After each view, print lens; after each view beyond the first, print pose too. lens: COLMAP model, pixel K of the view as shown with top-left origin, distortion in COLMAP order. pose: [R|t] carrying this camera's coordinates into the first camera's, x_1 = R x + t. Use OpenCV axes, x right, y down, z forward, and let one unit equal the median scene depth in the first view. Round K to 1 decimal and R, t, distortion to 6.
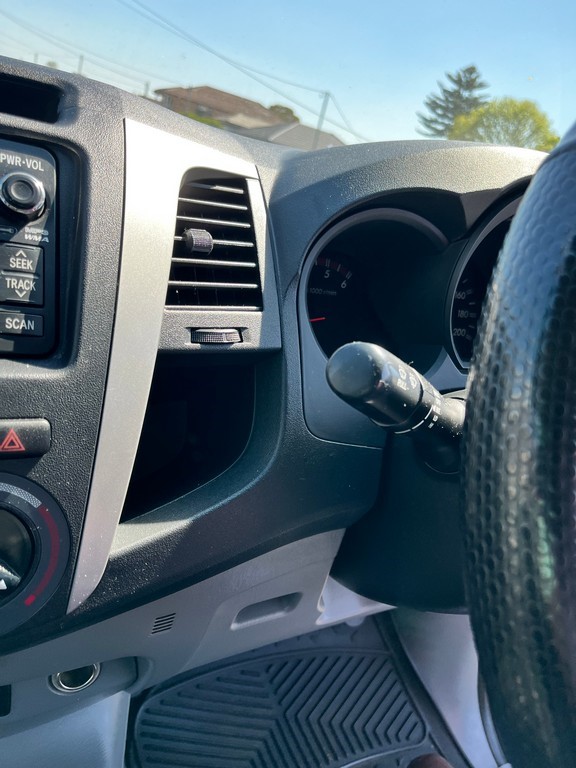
lens RADIAL K [[613.5, 0, 288.0], [0, 613.5, 384.0], [0, 0, 1]] dist [0.097214, -0.095005]
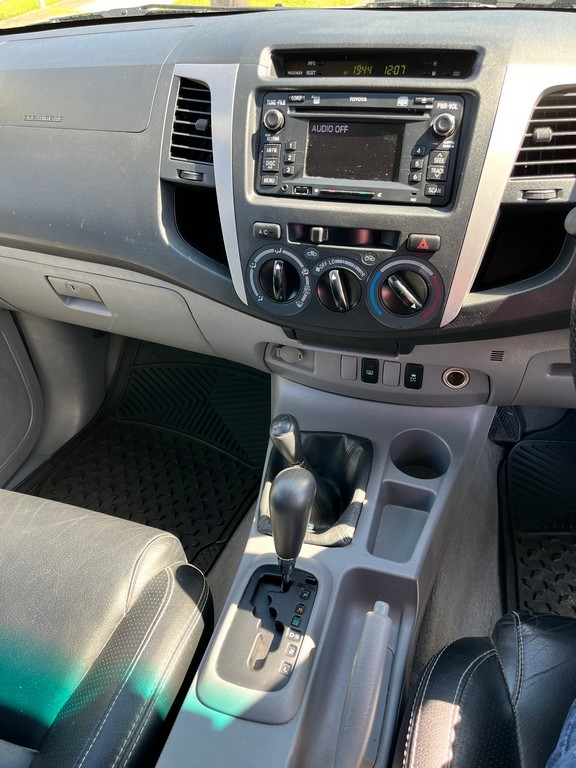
lens RADIAL K [[613.5, 0, 288.0], [0, 613.5, 384.0], [0, 0, 1]] dist [0.097214, -0.095005]
pose [[0.733093, 0.221783, -0.642951, 0.685234], [-0.043301, 0.958641, 0.281307, -0.032364], [0.678748, -0.178384, 0.712376, -0.943074]]
